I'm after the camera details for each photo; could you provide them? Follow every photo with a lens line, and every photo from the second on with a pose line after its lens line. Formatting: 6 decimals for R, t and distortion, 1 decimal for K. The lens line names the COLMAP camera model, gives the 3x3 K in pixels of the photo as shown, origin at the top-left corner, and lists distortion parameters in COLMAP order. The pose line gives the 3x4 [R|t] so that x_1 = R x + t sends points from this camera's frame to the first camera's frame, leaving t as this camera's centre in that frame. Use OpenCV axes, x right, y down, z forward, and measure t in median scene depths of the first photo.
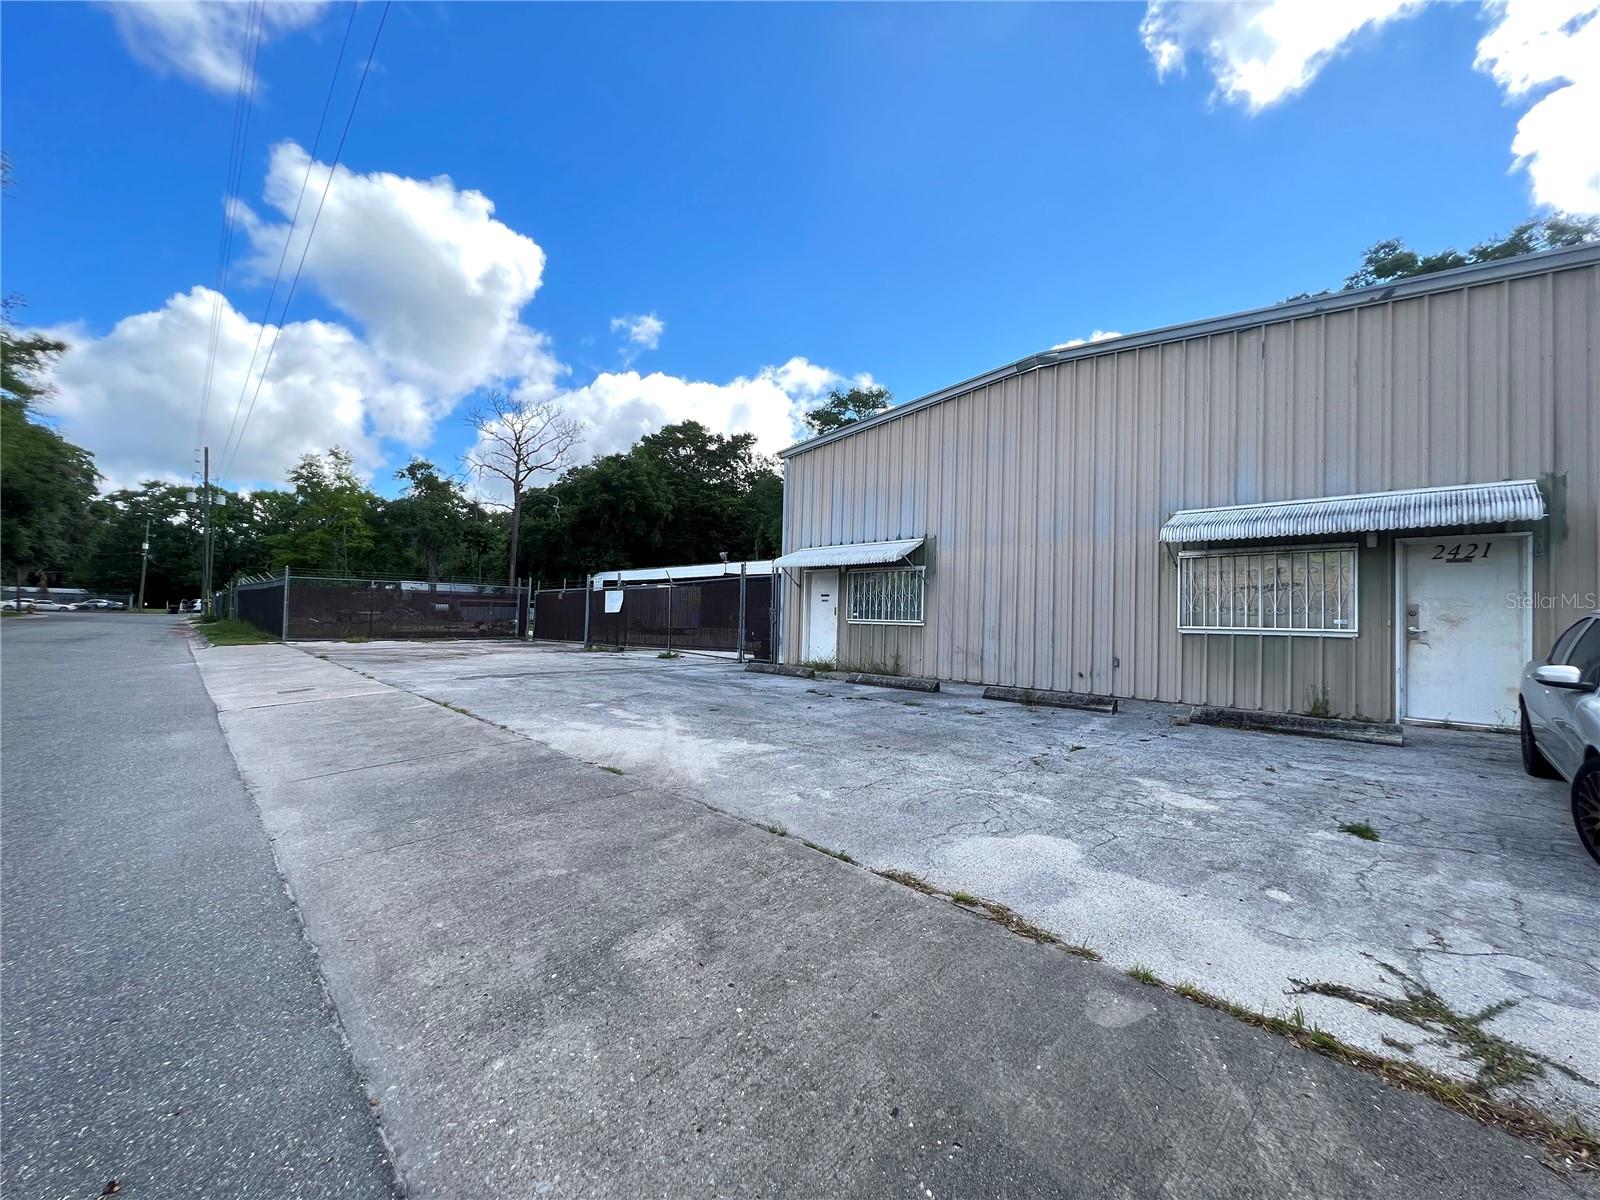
lens RADIAL K [[636.7, 0, 800.3], [0, 636.7, 599.9], [0, 0, 1]] dist [-0.001205, 0.000434]
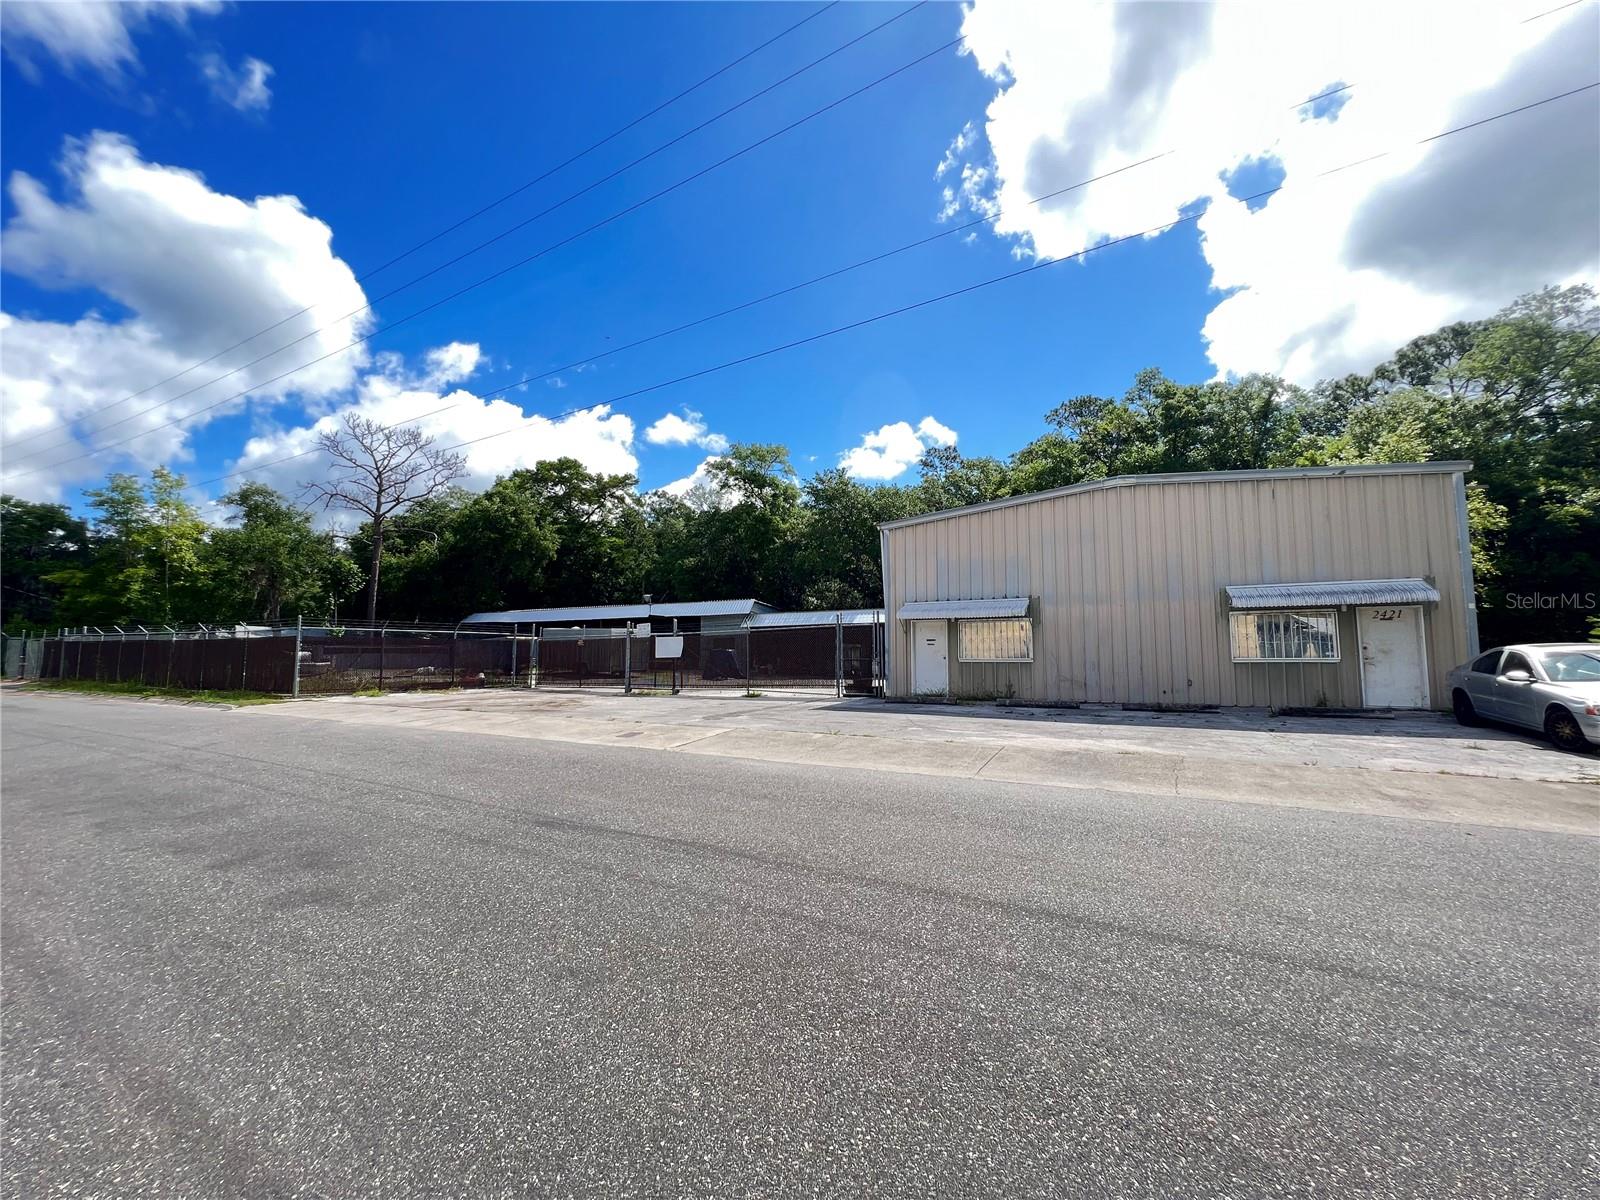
lens RADIAL K [[636.7, 0, 797.1], [0, 636.7, 604.1], [0, 0, 1]] dist [-0.001205, 0.000434]
pose [[0.956242, -0.000506, 0.292577, -0.159721], [0.015232, 0.998728, -0.048057, -0.006021], [-0.292180, 0.050411, 0.955034, -0.038022]]
